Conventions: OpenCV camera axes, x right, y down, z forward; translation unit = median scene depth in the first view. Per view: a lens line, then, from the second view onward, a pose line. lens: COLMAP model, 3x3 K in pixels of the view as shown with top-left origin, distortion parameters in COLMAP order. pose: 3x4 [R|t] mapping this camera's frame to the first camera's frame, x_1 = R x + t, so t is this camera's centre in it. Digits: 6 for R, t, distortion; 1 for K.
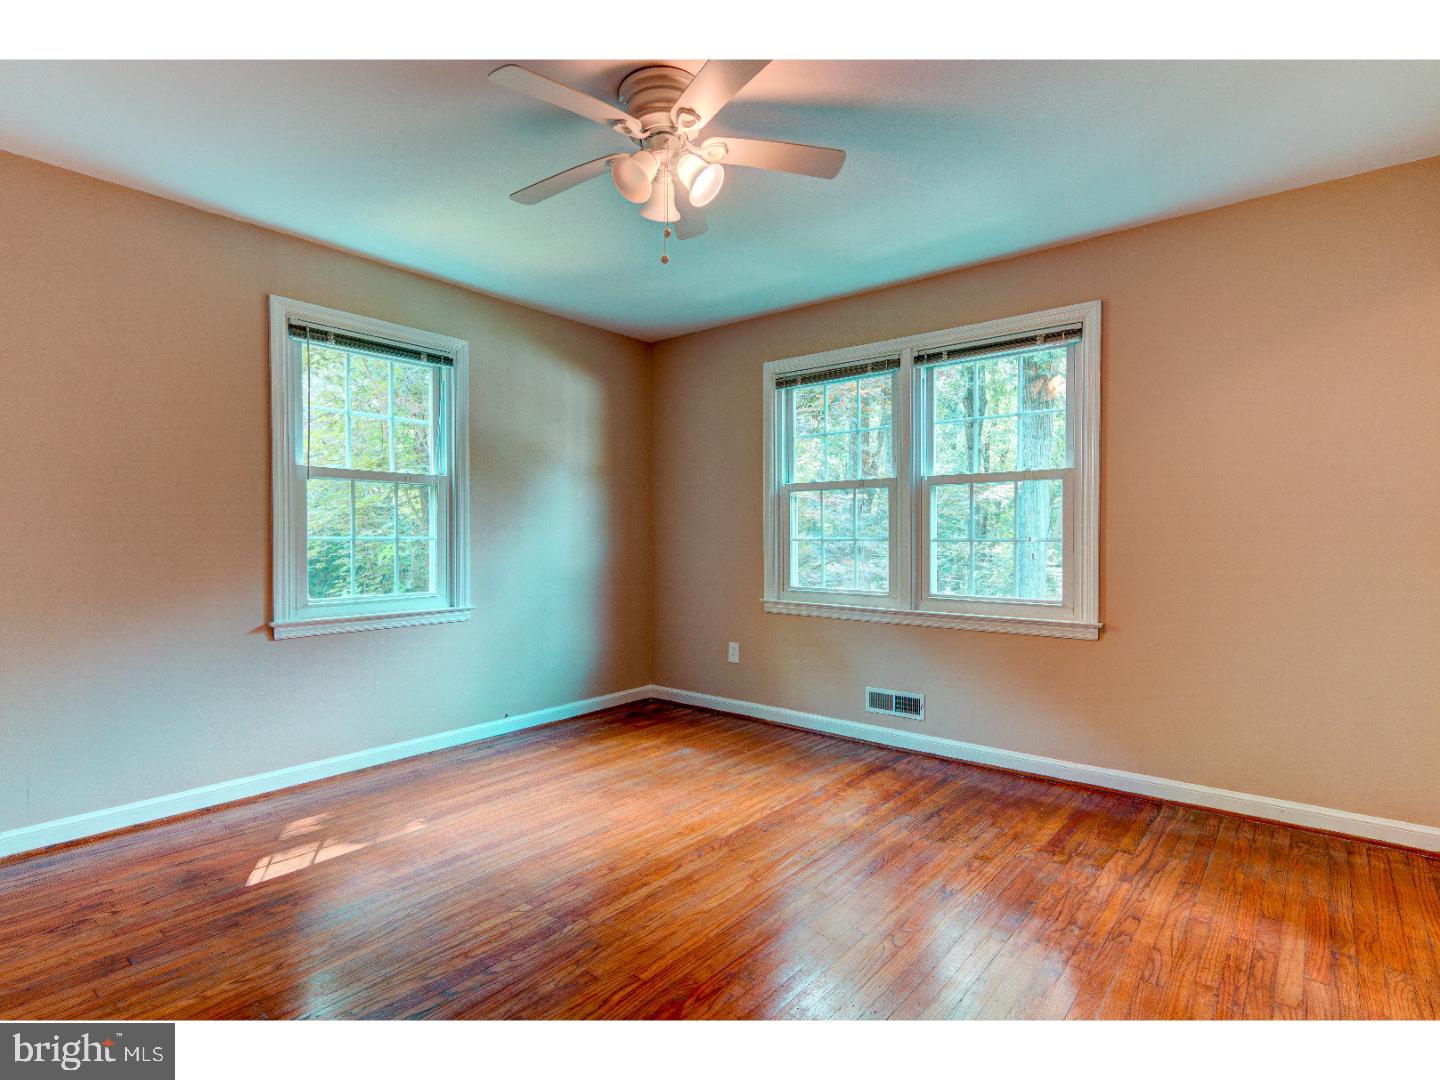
lens RADIAL K [[728.2, 0, 721.0], [0, 728.2, 538.5], [0, 0, 1]] dist [0.024307, -0.007272]
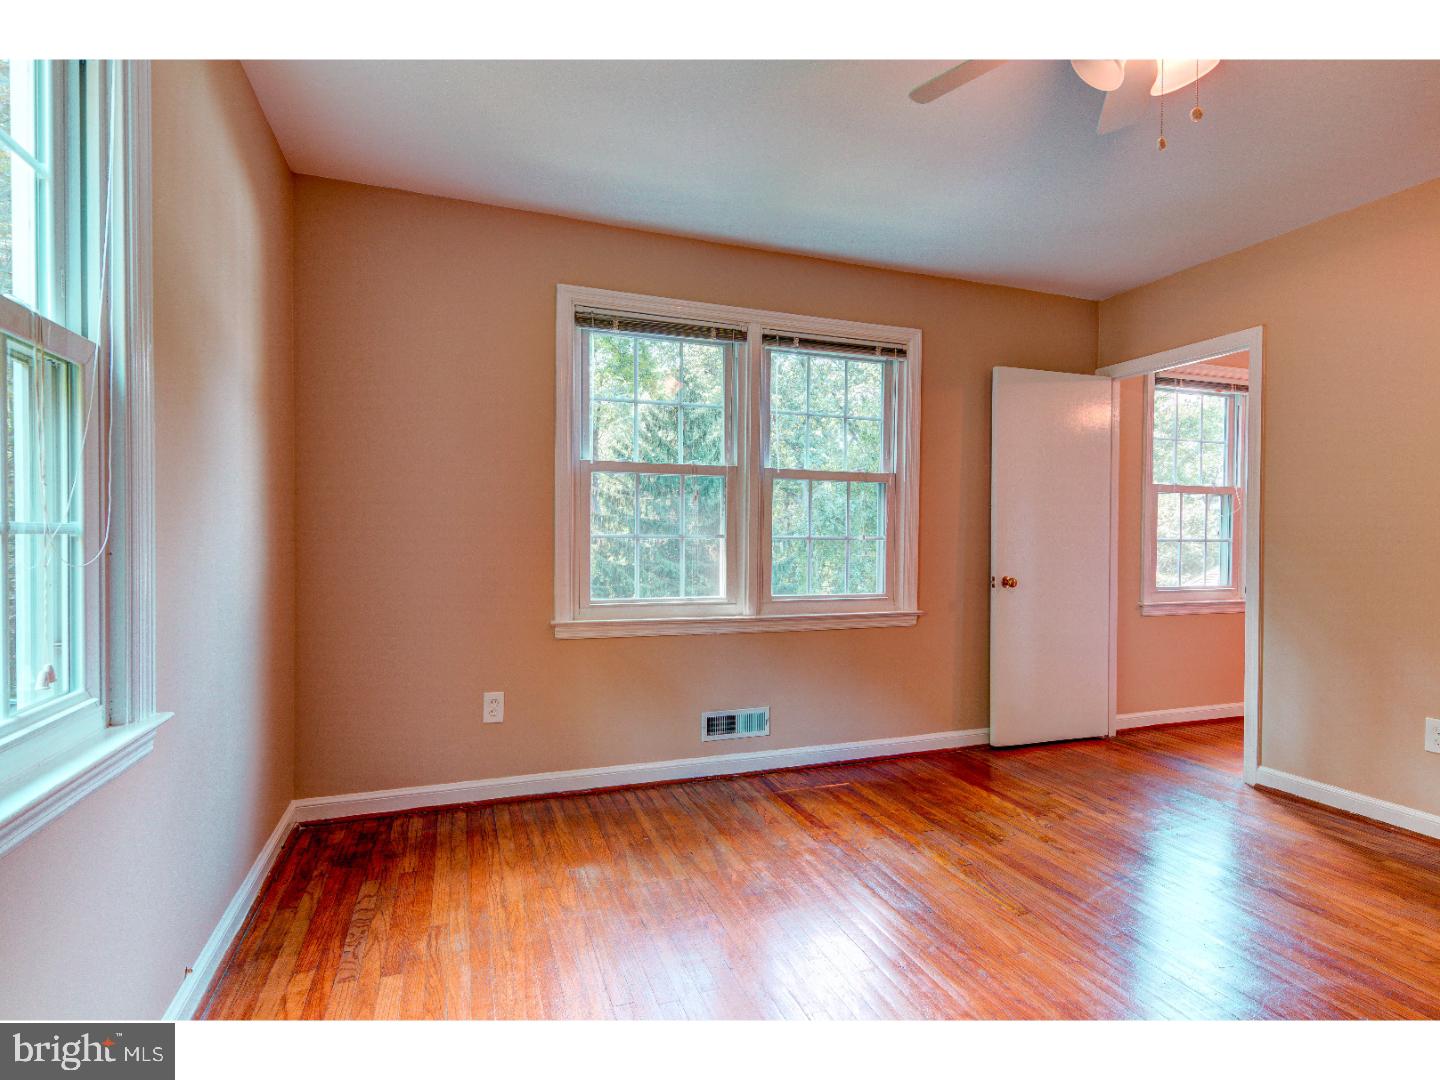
lens RADIAL K [[728.2, 0, 722.3], [0, 728.2, 540.3], [0, 0, 1]] dist [0.024307, -0.007272]
pose [[0.505595, -0.006603, 0.862746, -0.539548], [-0.009540, 0.999867, 0.013243, -0.006766], [-0.862718, -0.014927, 0.505465, 0.586835]]
